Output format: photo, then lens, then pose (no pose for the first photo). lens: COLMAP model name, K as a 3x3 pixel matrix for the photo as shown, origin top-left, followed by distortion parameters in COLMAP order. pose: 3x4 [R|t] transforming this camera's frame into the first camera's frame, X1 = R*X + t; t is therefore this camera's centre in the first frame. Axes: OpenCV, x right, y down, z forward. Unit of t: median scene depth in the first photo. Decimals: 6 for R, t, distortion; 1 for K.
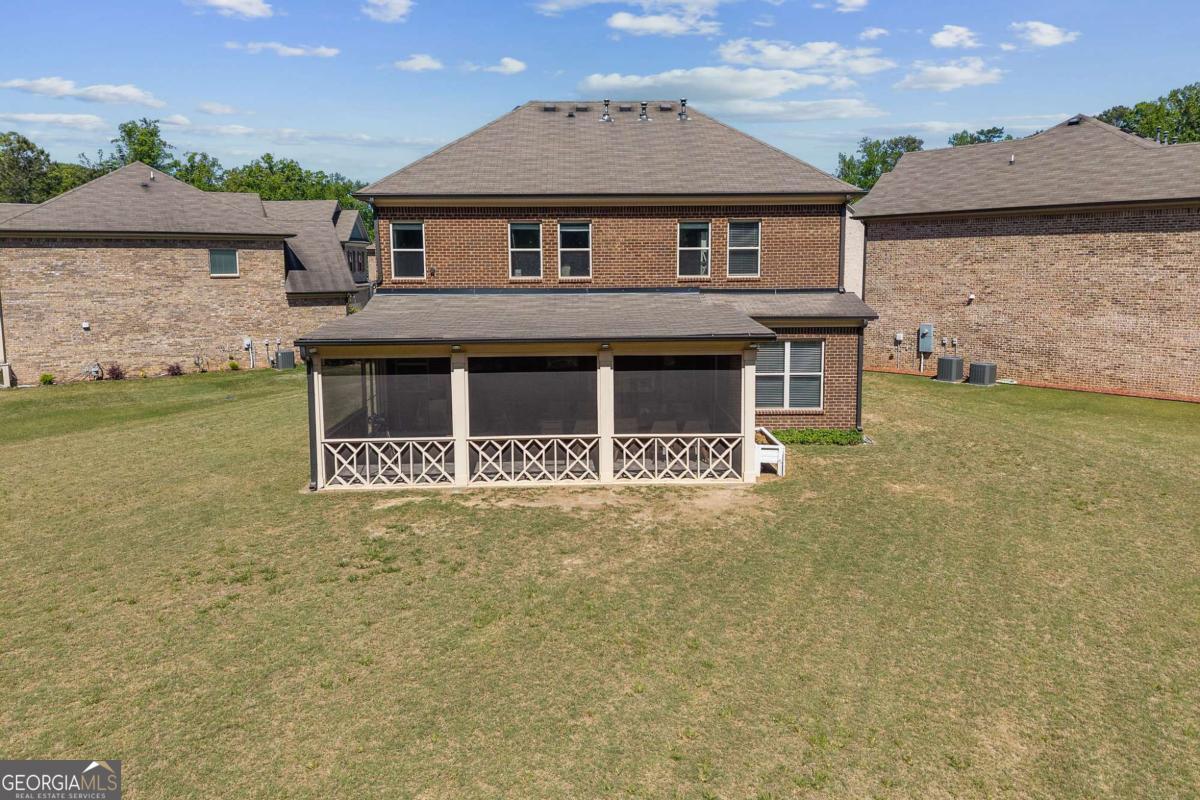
lens RADIAL K [[804.2, 0, 598.7], [0, 804.2, 351.8], [0, 0, 1]] dist [0.050300, -0.059426]
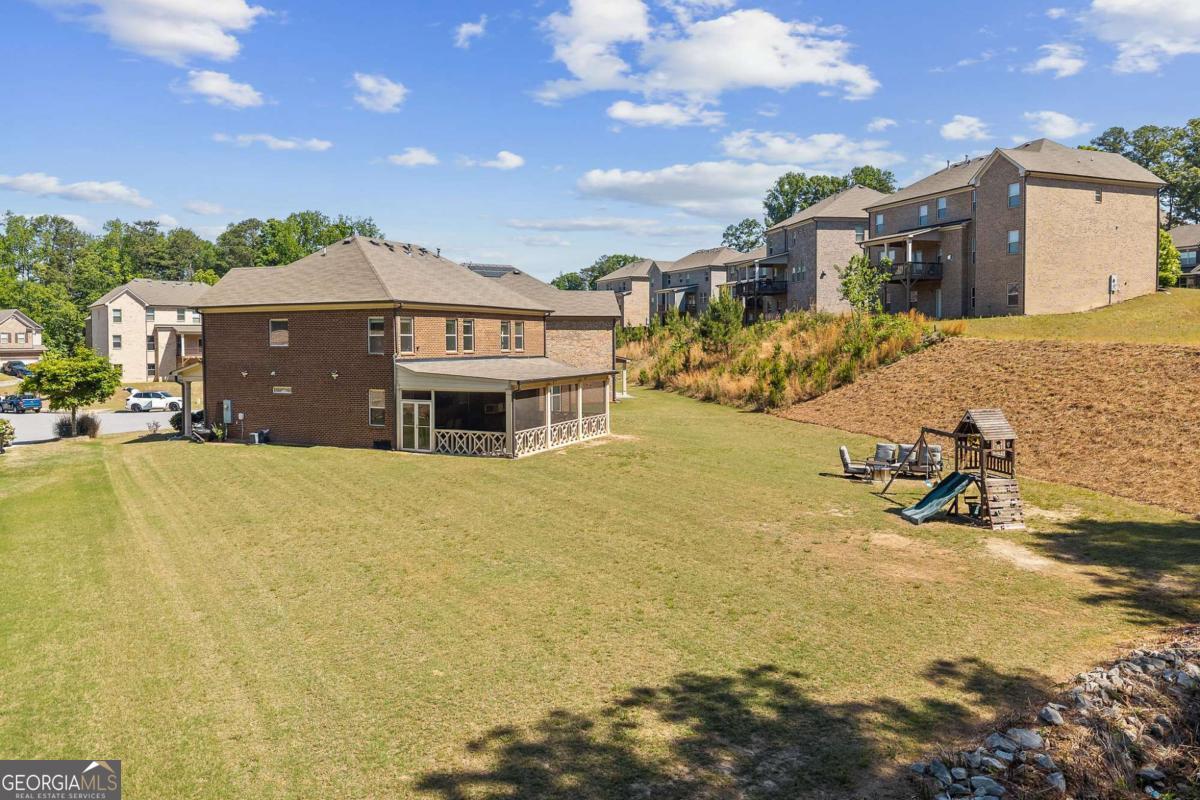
lens RADIAL K [[804.2, 0, 598.7], [0, 804.2, 351.8], [0, 0, 1]] dist [0.050300, -0.059426]
pose [[0.459811, -0.009097, 0.887970, -1.428857], [0.098002, 0.994359, -0.040561, 0.009249], [-0.882592, 0.105673, 0.458109, -0.066985]]
